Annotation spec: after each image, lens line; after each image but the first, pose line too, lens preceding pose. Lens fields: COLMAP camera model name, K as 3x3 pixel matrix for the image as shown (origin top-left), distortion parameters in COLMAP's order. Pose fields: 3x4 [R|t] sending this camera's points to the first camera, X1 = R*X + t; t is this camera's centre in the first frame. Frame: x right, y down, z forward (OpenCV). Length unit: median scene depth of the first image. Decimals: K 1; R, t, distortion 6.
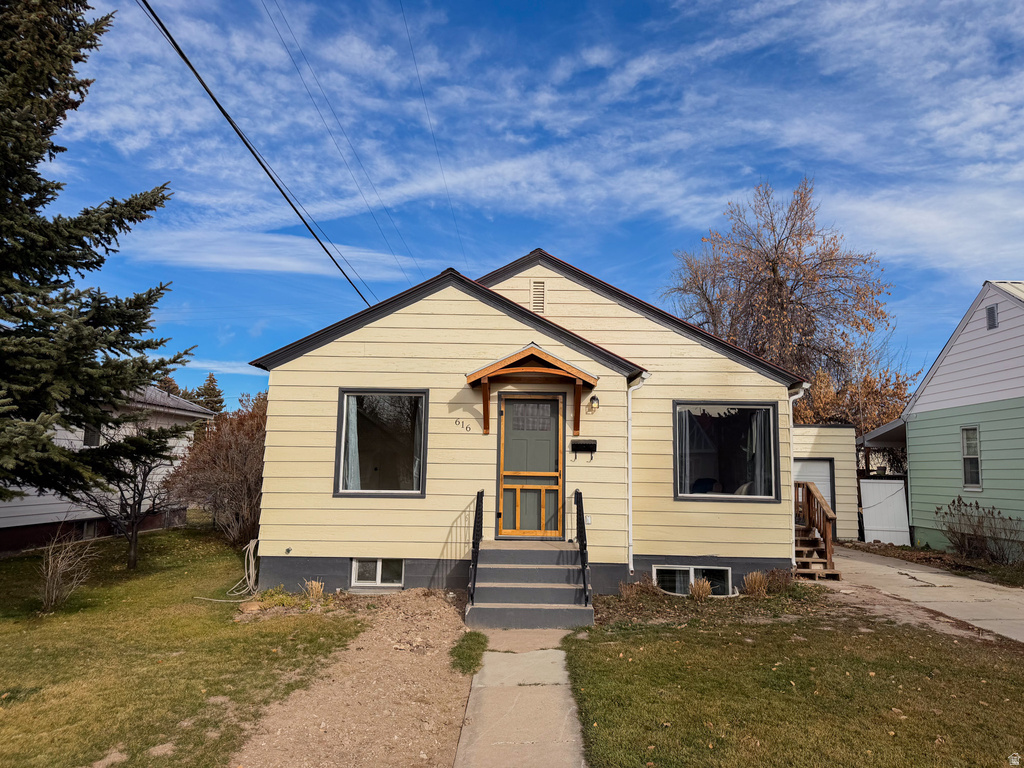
lens RADIAL K [[712.8, 0, 509.9], [0, 712.8, 386.6], [0, 0, 1]] dist [0.104881, -0.150440]
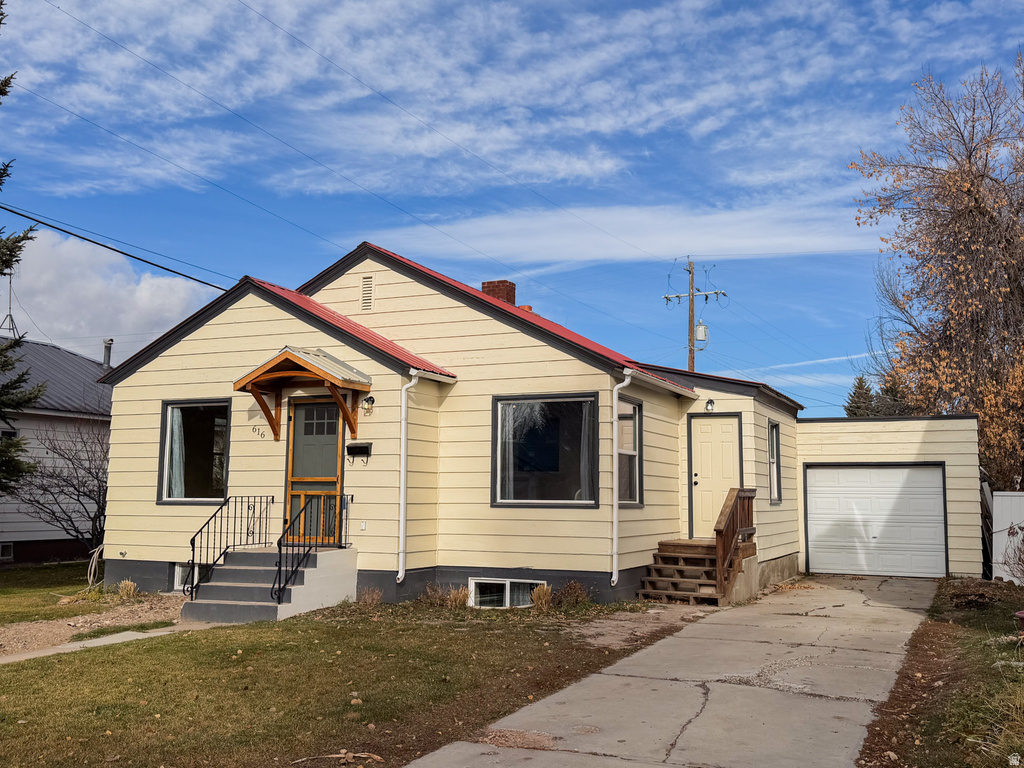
lens RADIAL K [[1003.5, 0, 512.0], [0, 1003.5, 384.0], [0, 0, 1]] dist [0.088294, -0.006399]
pose [[0.921548, -0.051726, -0.384804, 0.812403], [0.051563, 0.998612, -0.010749, 0.020187], [0.384826, -0.009936, 0.922936, -0.169664]]
